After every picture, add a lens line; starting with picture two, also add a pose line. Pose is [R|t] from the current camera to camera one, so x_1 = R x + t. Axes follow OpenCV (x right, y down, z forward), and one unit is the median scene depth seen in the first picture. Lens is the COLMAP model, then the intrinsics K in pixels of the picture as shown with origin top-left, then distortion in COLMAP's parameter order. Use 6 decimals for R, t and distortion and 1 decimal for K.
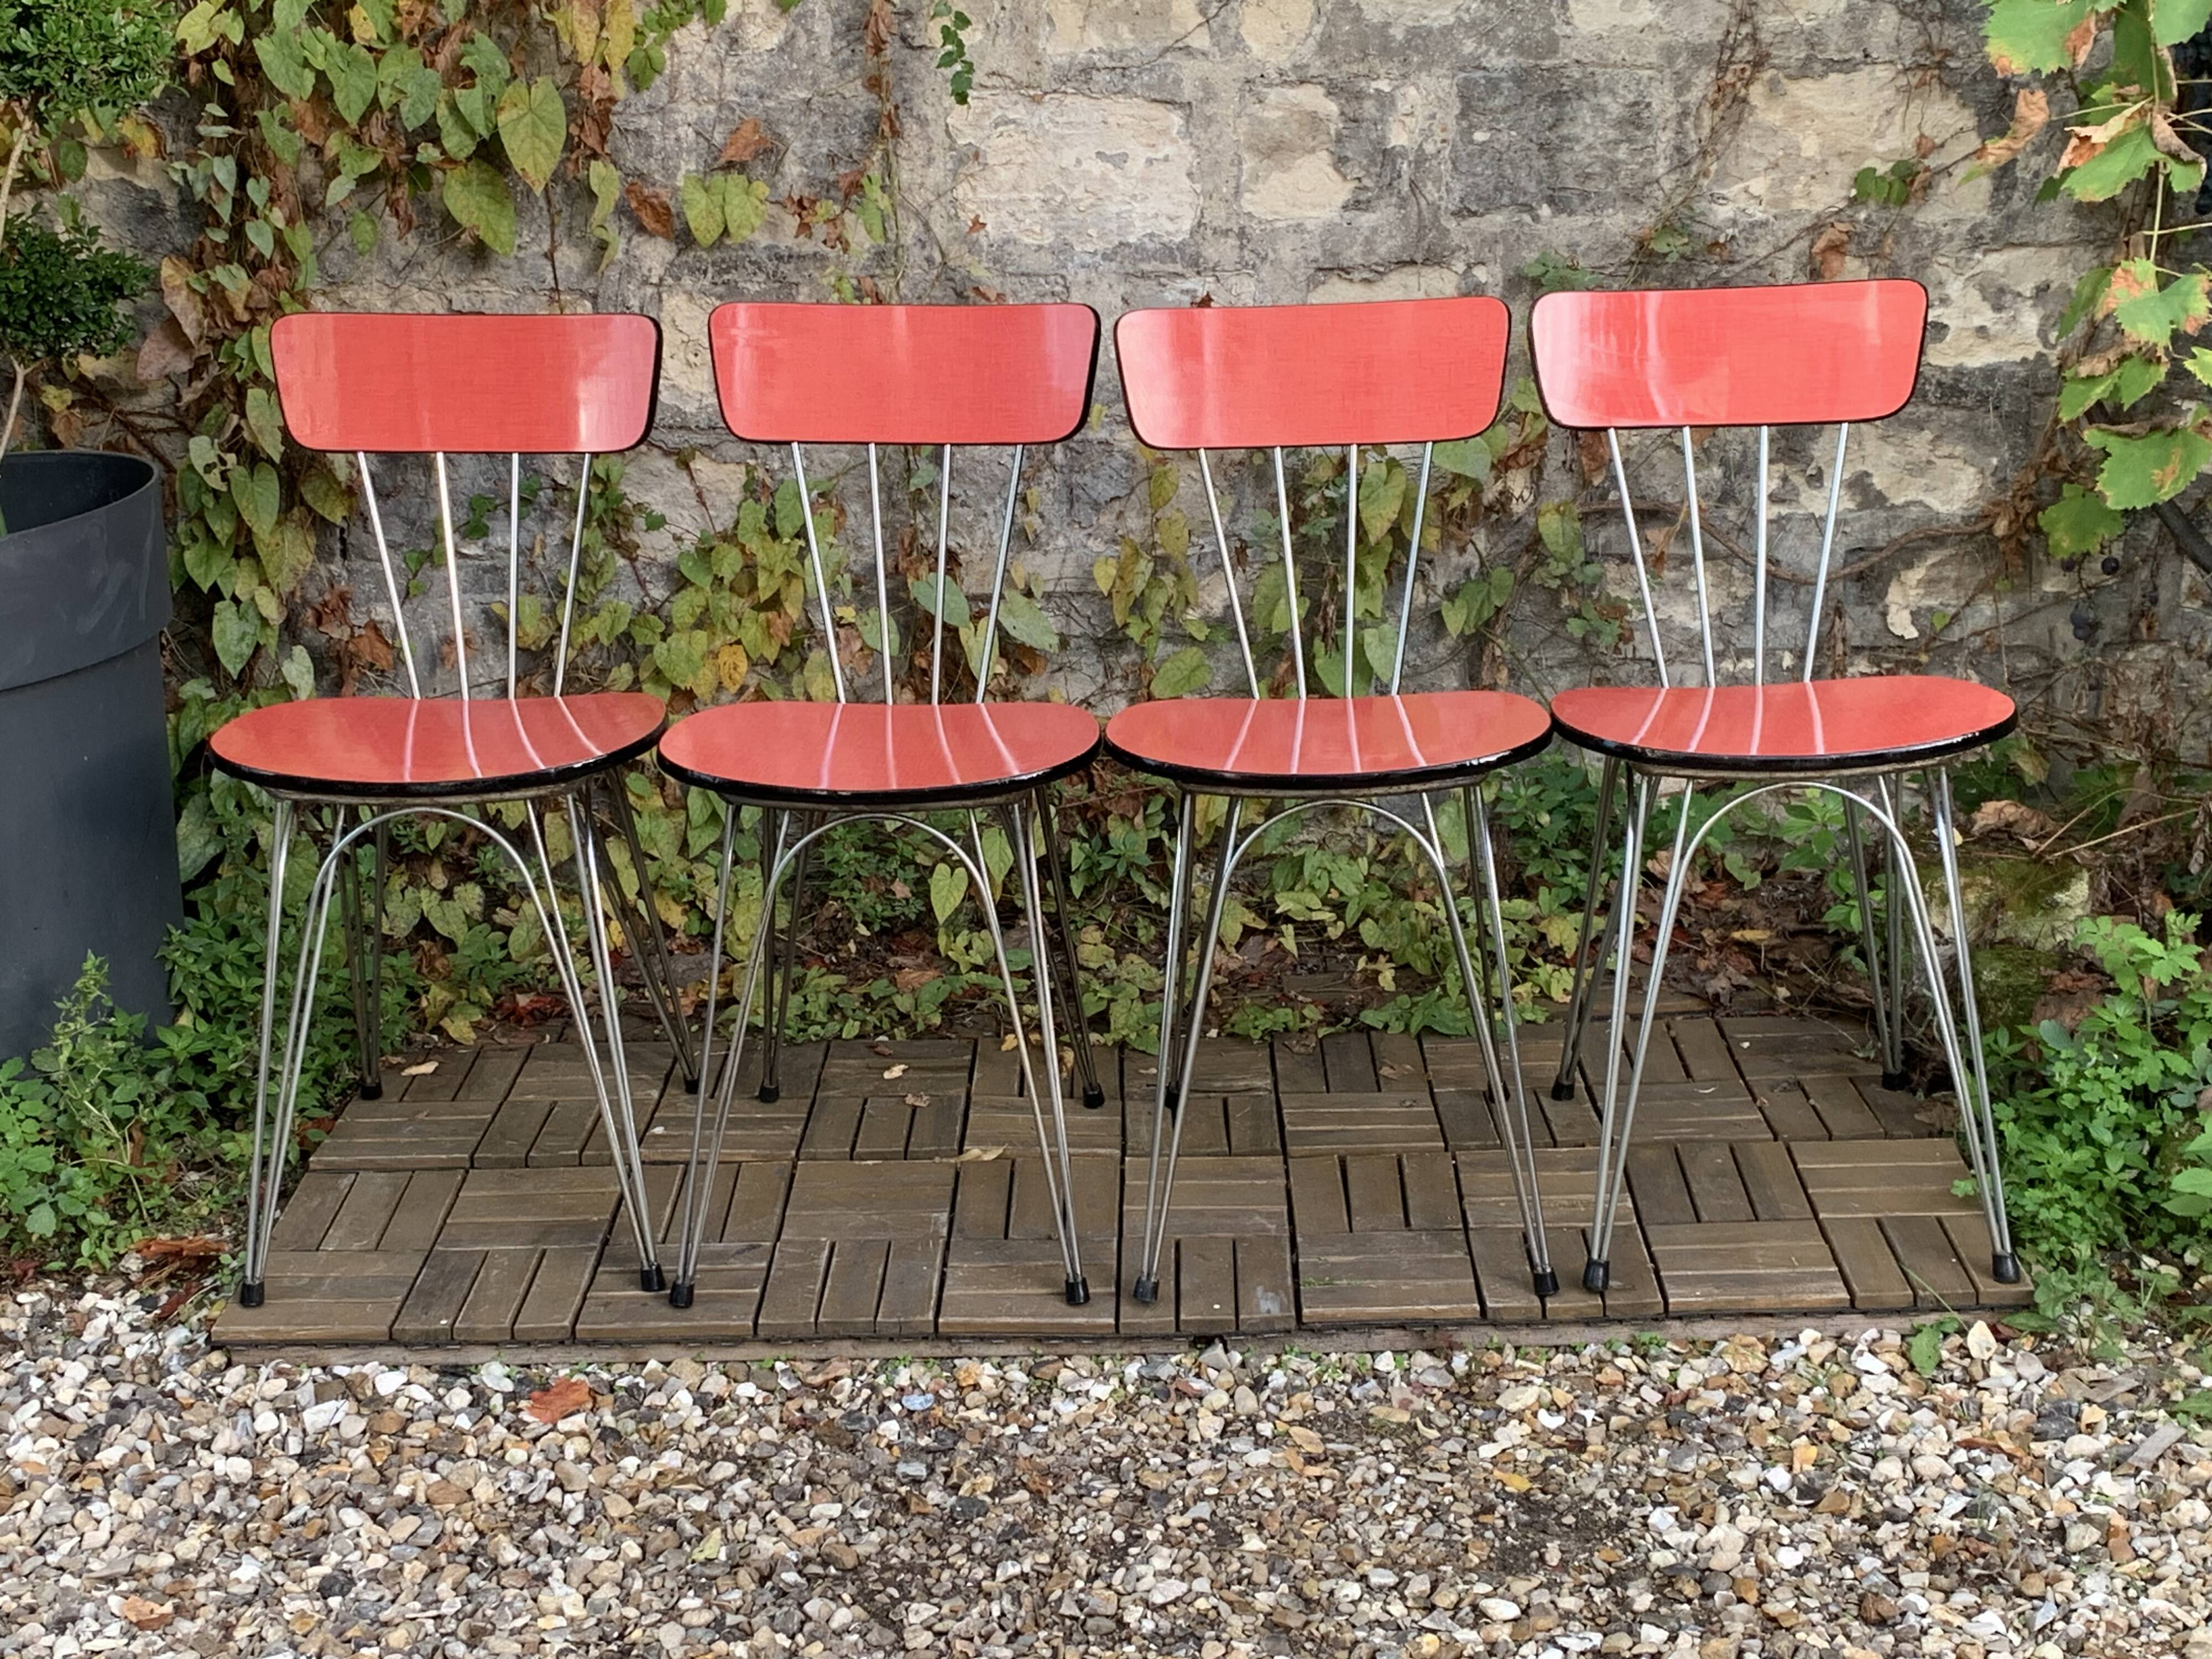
lens RADIAL K [[3154.8, 0, 1113.7], [0, 3154.8, 795.3], [0, 0, 1]] dist [0.219676, -0.761401]
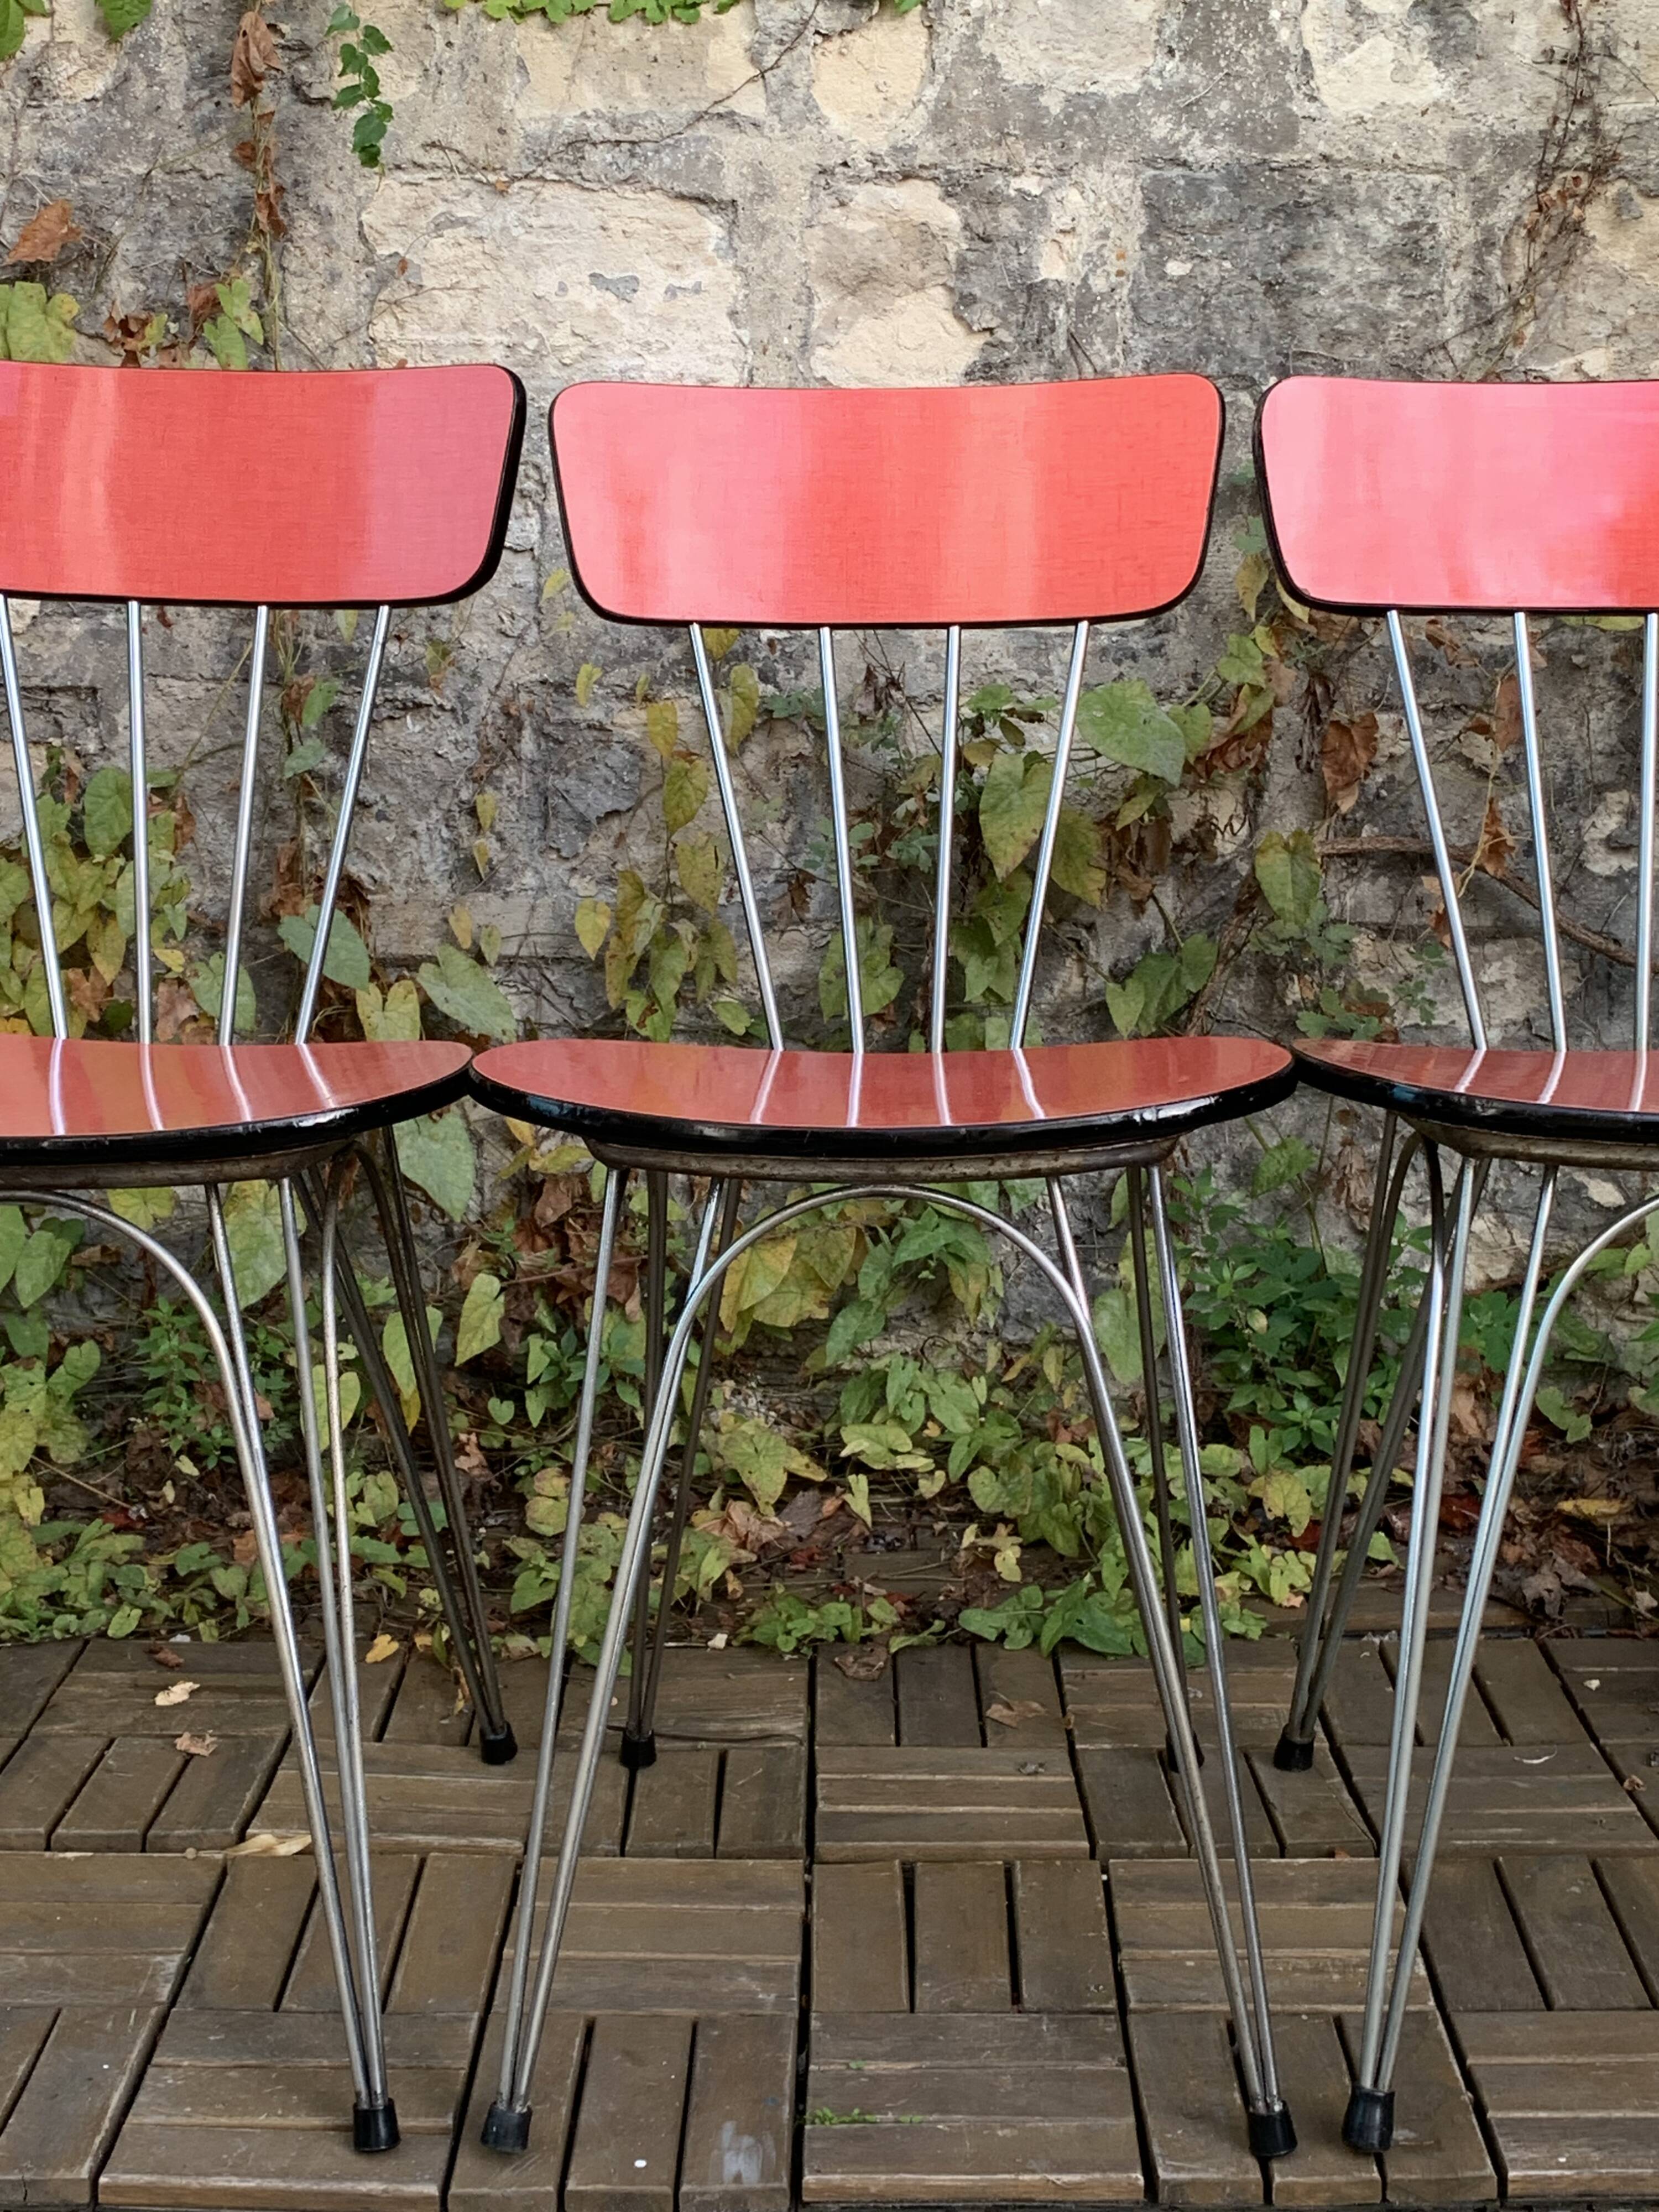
lens RADIAL K [[3158.7, 0, 826.1], [0, 3158.7, 1112.1], [0, 0, 1]] dist [0.217854, -0.762382]
pose [[0.999582, 0.027698, 0.008232, 0.042764], [-0.026759, 0.994819, -0.098076, 0.032173], [-0.010905, 0.097815, 0.995145, 0.366206]]
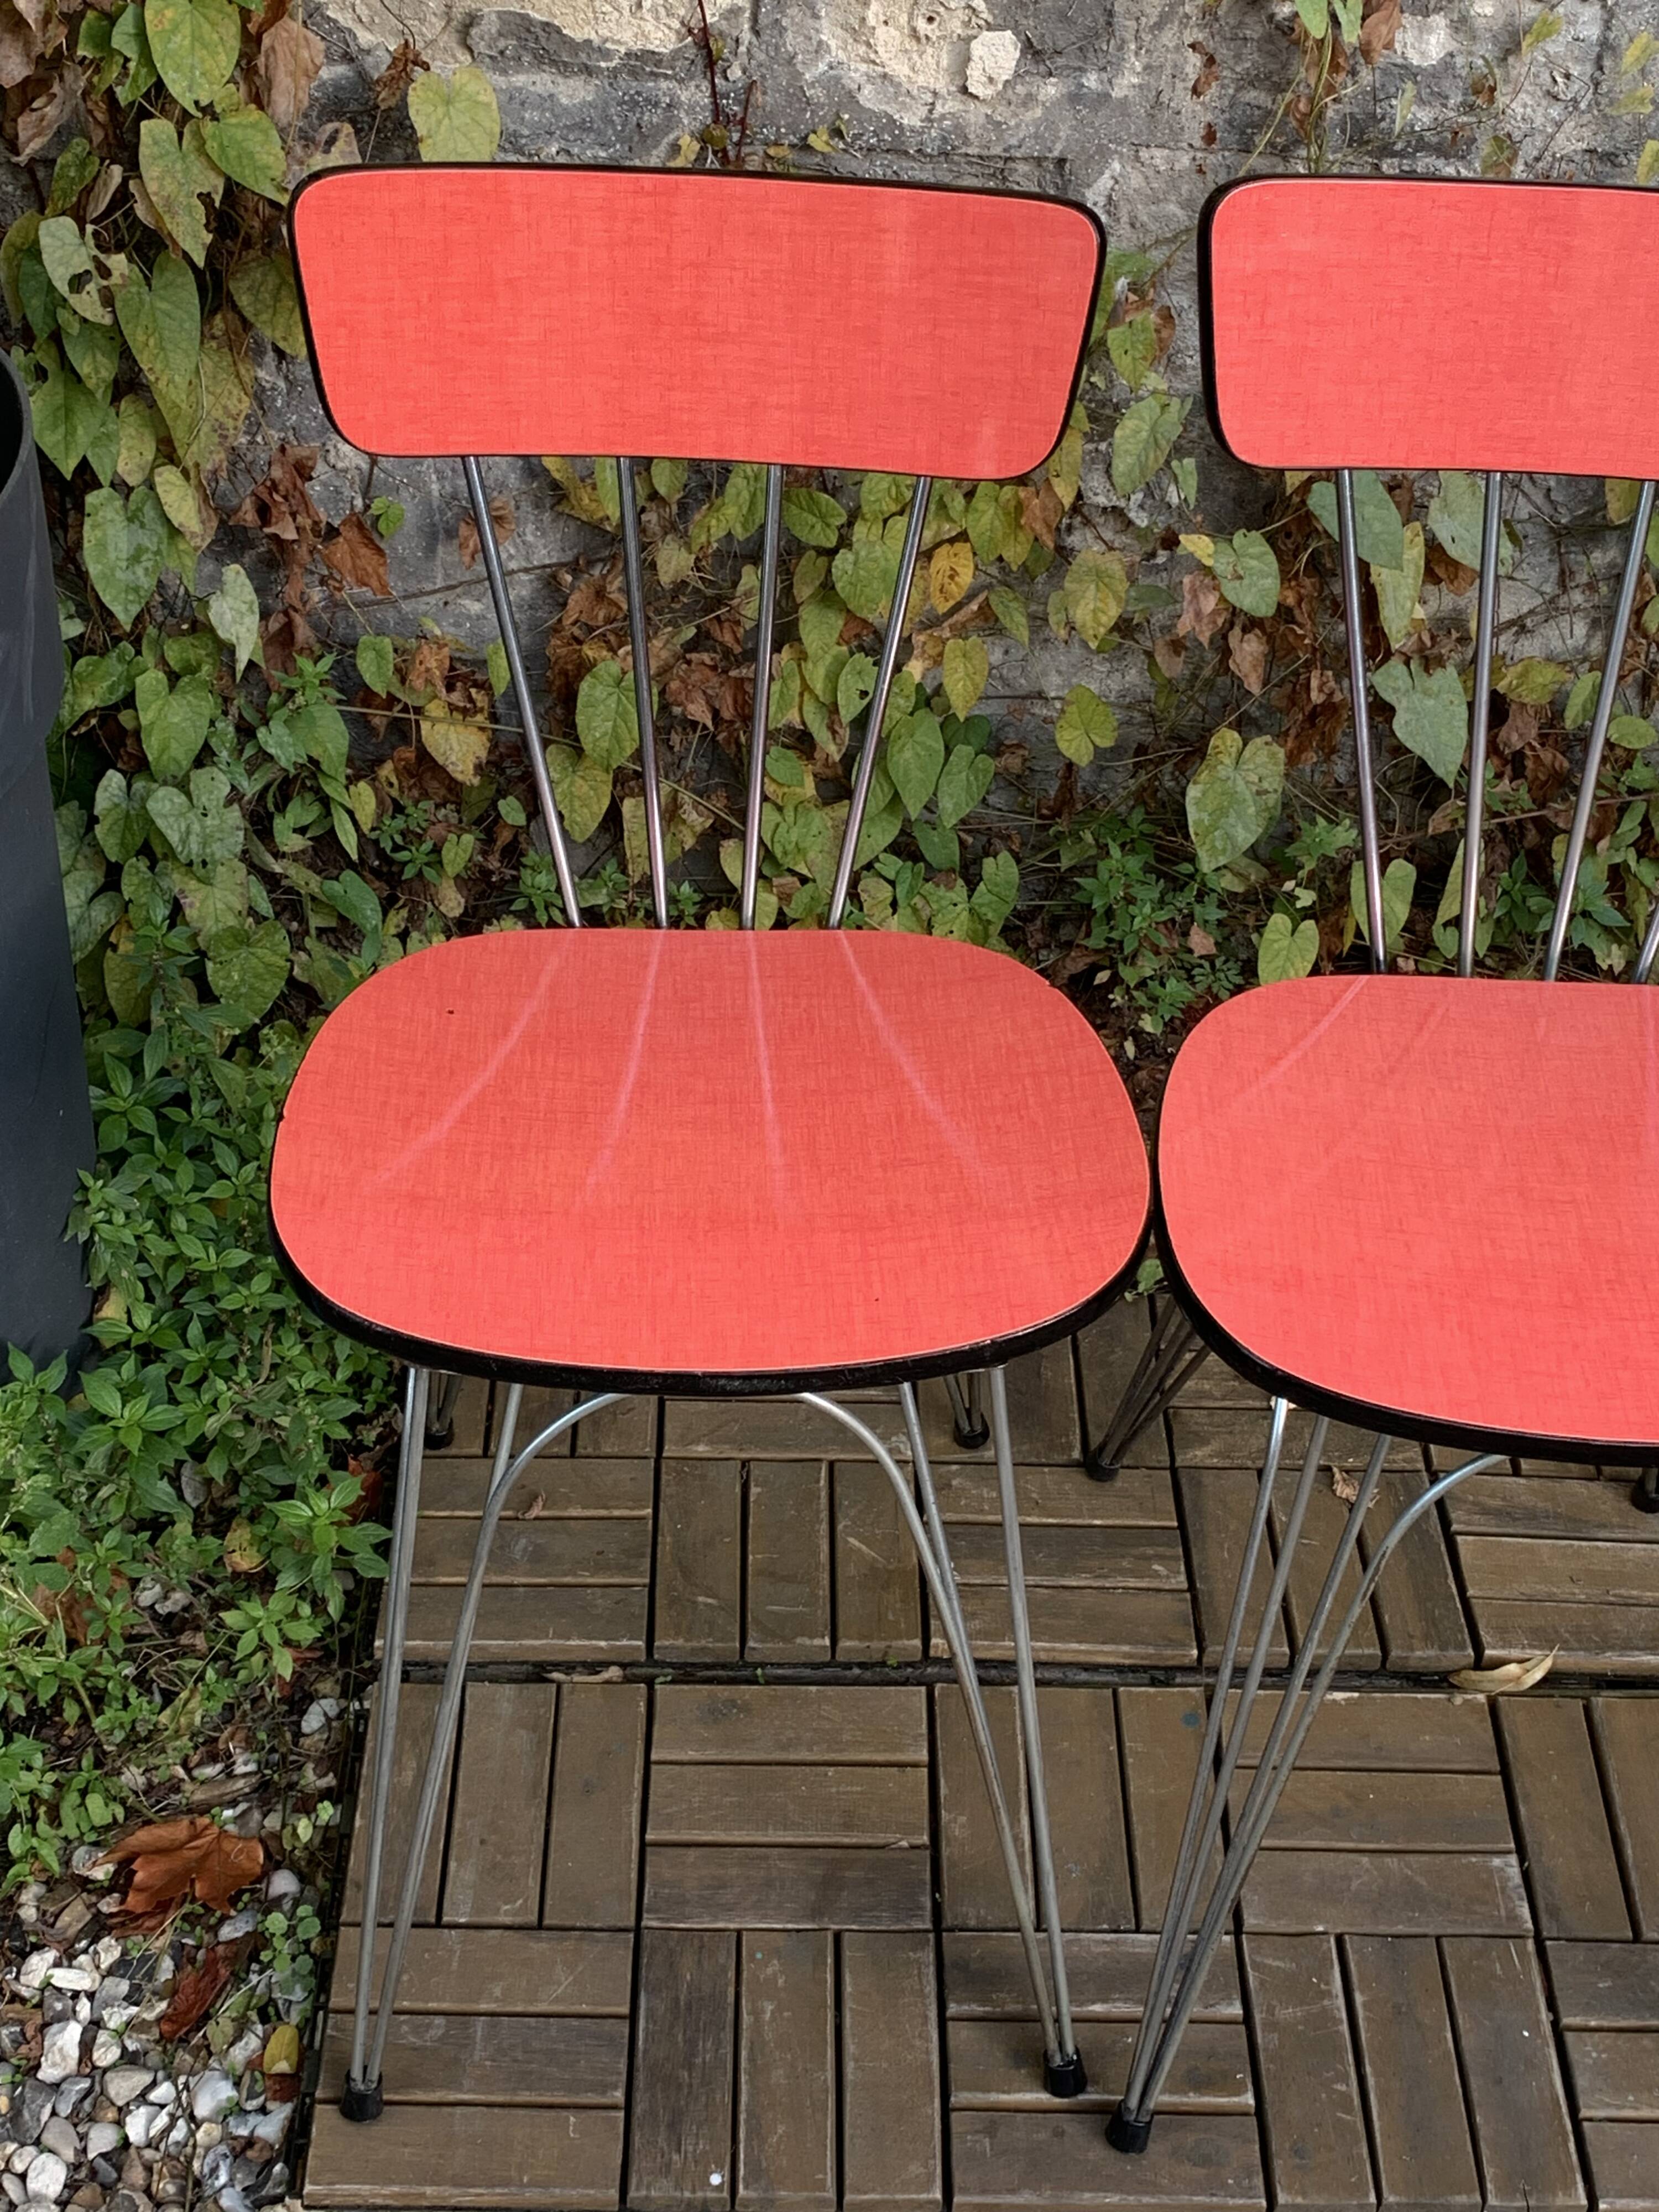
lens RADIAL K [[3155.7, 0, 825.1], [0, 3155.7, 1105.6], [0, 0, 1]] dist [0.209197, -0.725984]
pose [[0.998650, 0.021625, 0.047225, -0.176347], [-0.037681, 0.927403, 0.372160, -0.174743], [-0.035749, -0.373438, 0.926966, 0.437928]]
